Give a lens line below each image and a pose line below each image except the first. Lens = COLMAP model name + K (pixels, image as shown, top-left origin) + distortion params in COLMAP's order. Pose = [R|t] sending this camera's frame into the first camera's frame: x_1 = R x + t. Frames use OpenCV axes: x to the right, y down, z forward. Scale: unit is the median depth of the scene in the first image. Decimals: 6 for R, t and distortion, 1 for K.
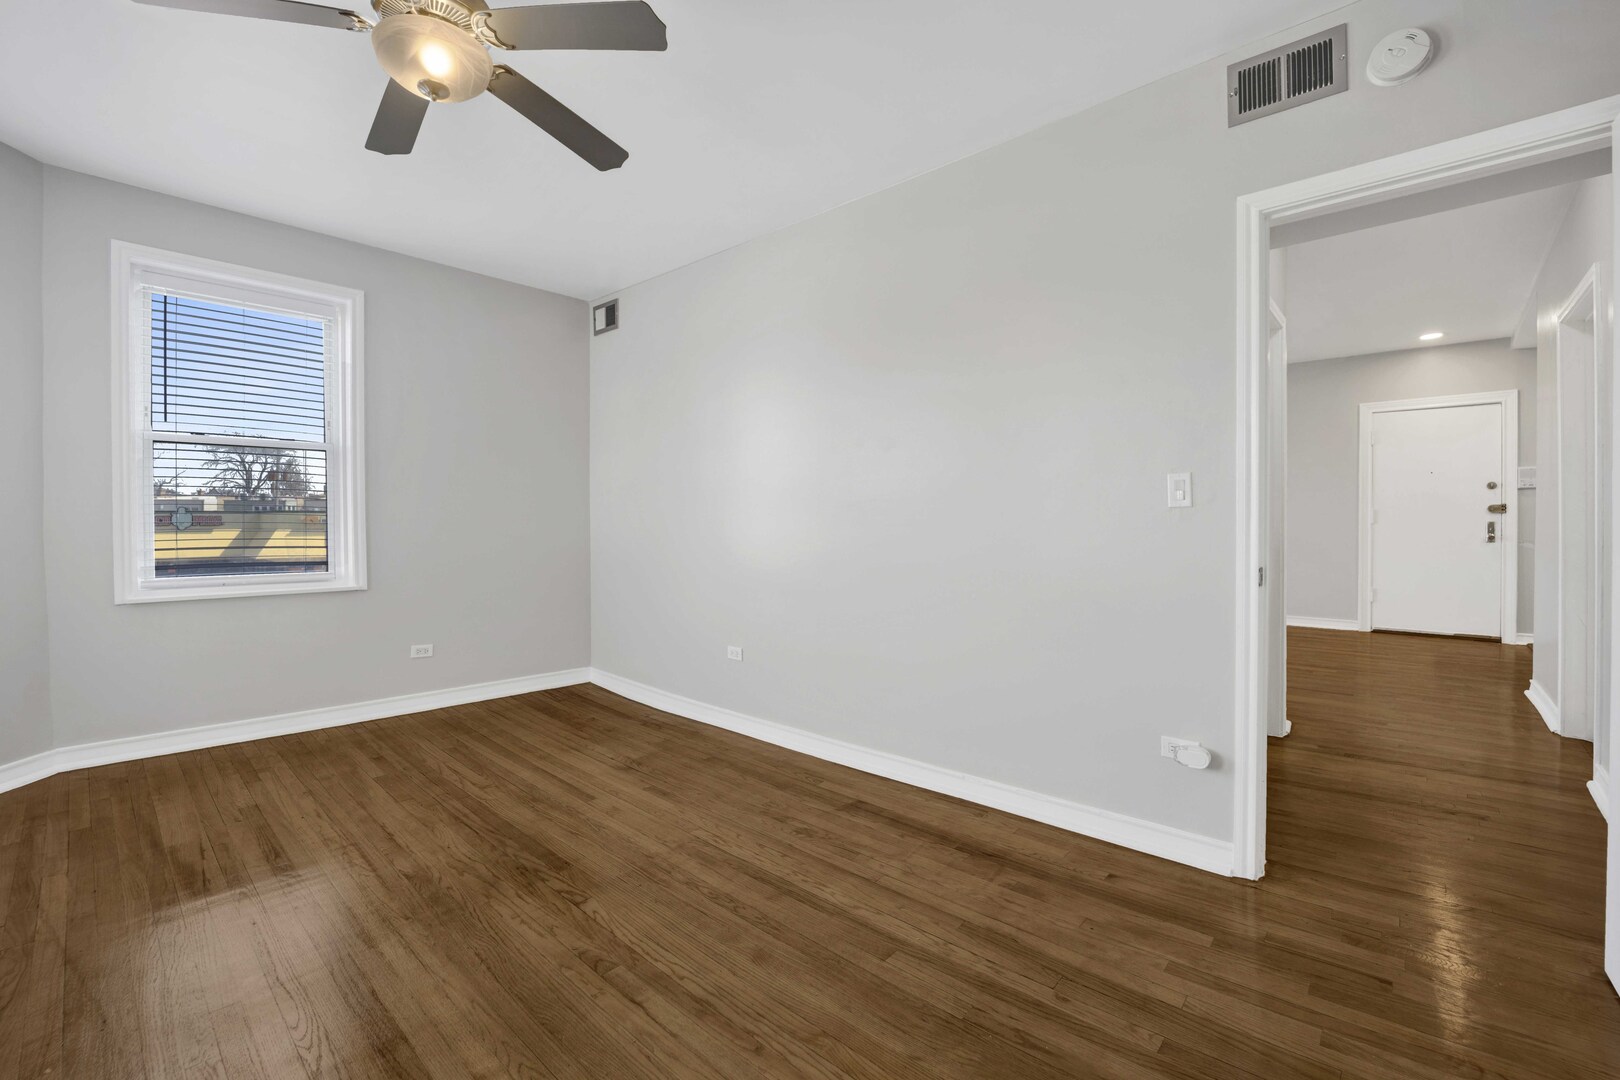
lens RADIAL K [[680.1, 0, 822.6], [0, 680.1, 535.9], [0, 0, 1]] dist [-0.017956, -0.000852]
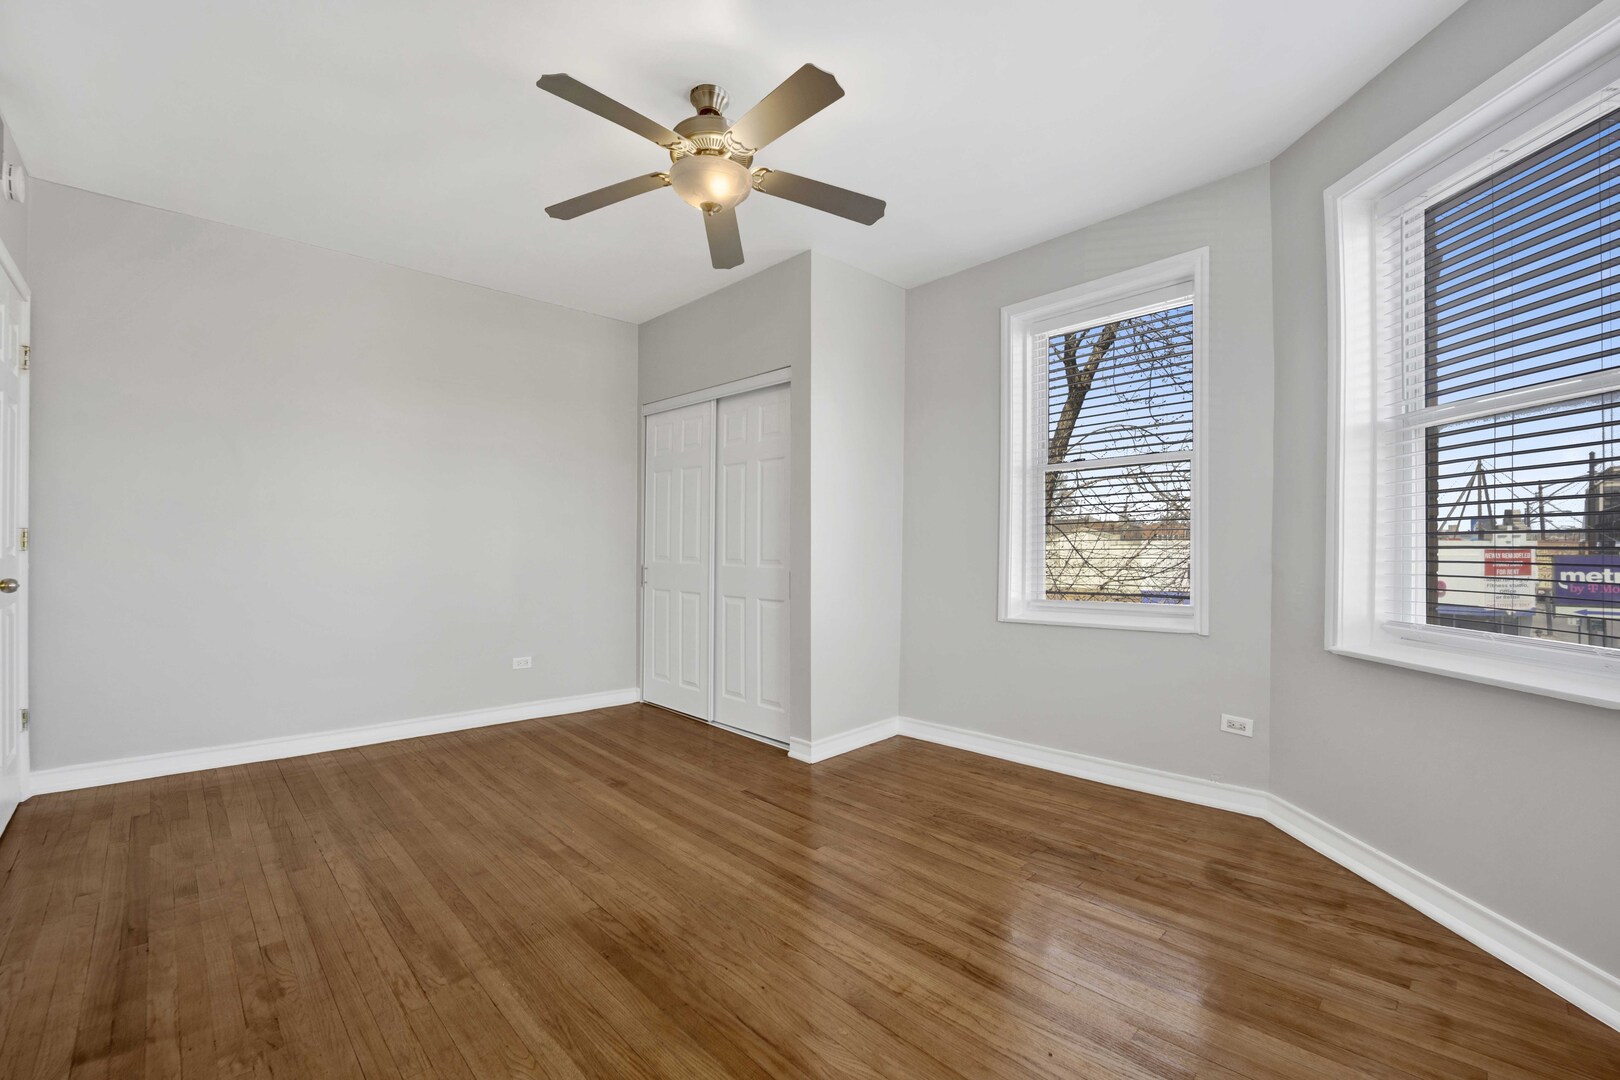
lens RADIAL K [[692.1, 0, 785.3], [0, 692.1, 543.2], [0, 0, 1]] dist [-0.017969, -0.001752]
pose [[-0.992725, -0.005102, 0.120295, -0.740614], [-0.001827, 0.999625, 0.027315, -0.043753], [-0.120390, 0.026897, -0.992362, 1.914220]]
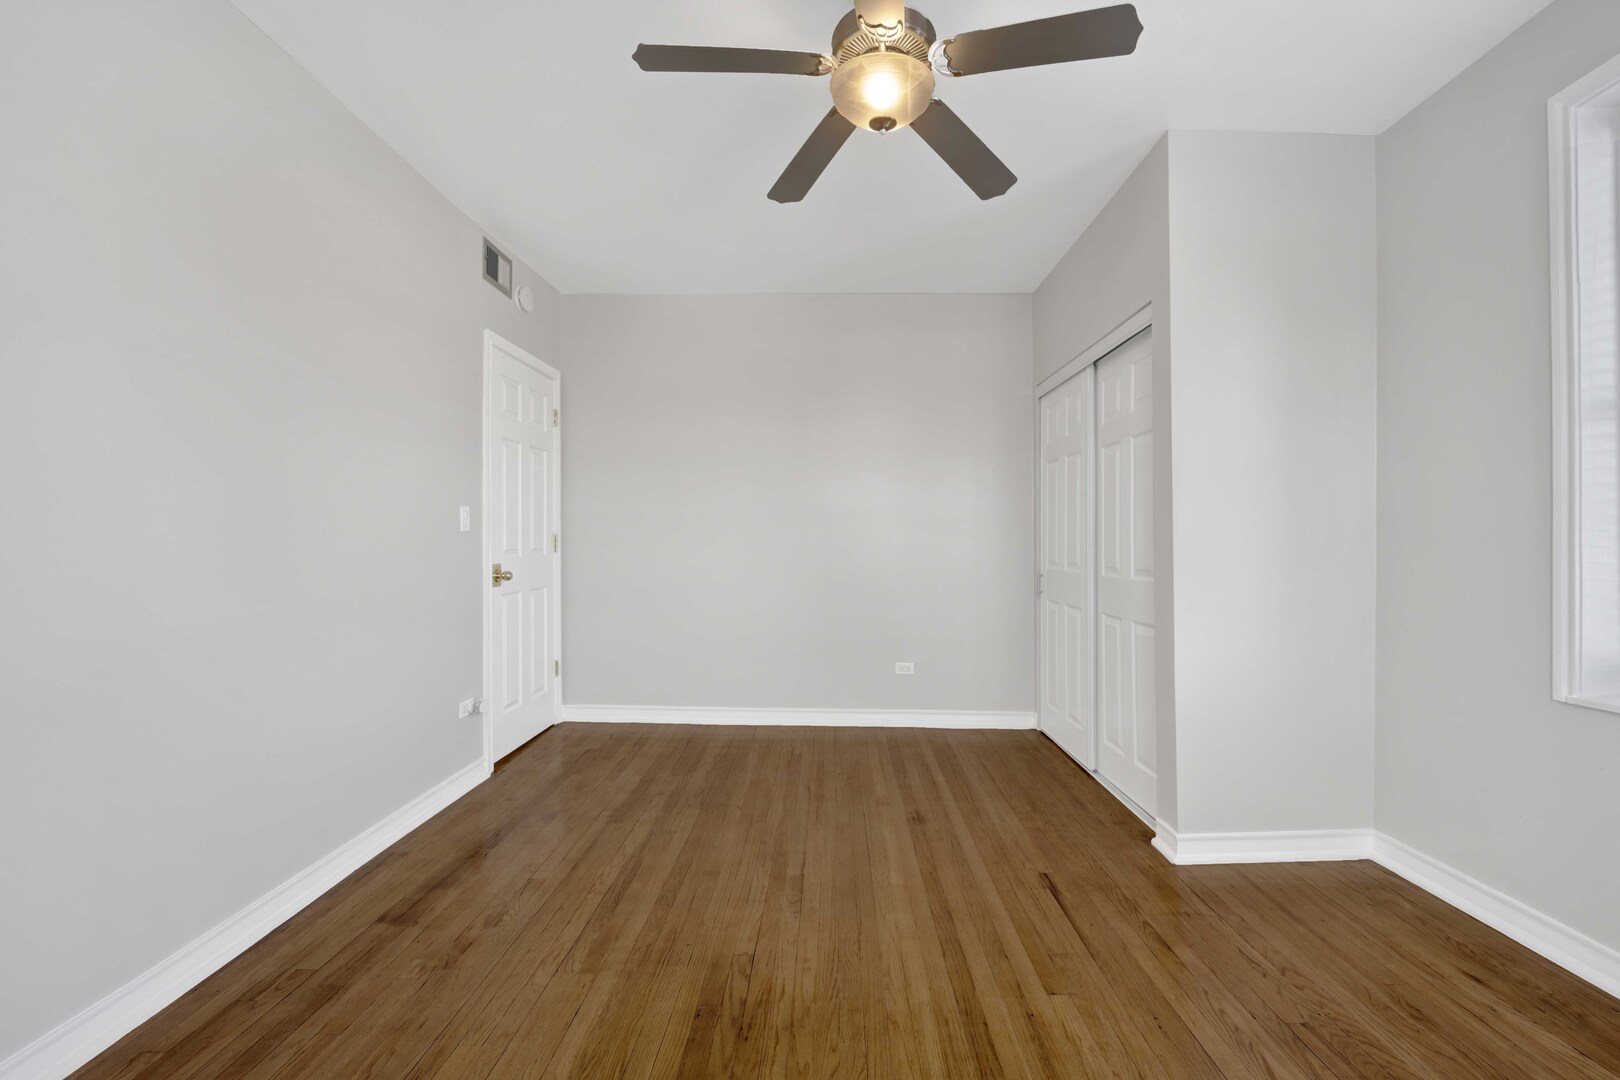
lens RADIAL K [[696.5, 0, 819.7], [0, 696.5, 539.4], [0, 0, 1]] dist [-0.012488, -0.000262]
pose [[-0.641198, -0.000379, 0.767376, -1.109077], [0.017563, 0.999731, 0.015169, -0.040256], [-0.767175, 0.023204, -0.641018, 1.462318]]
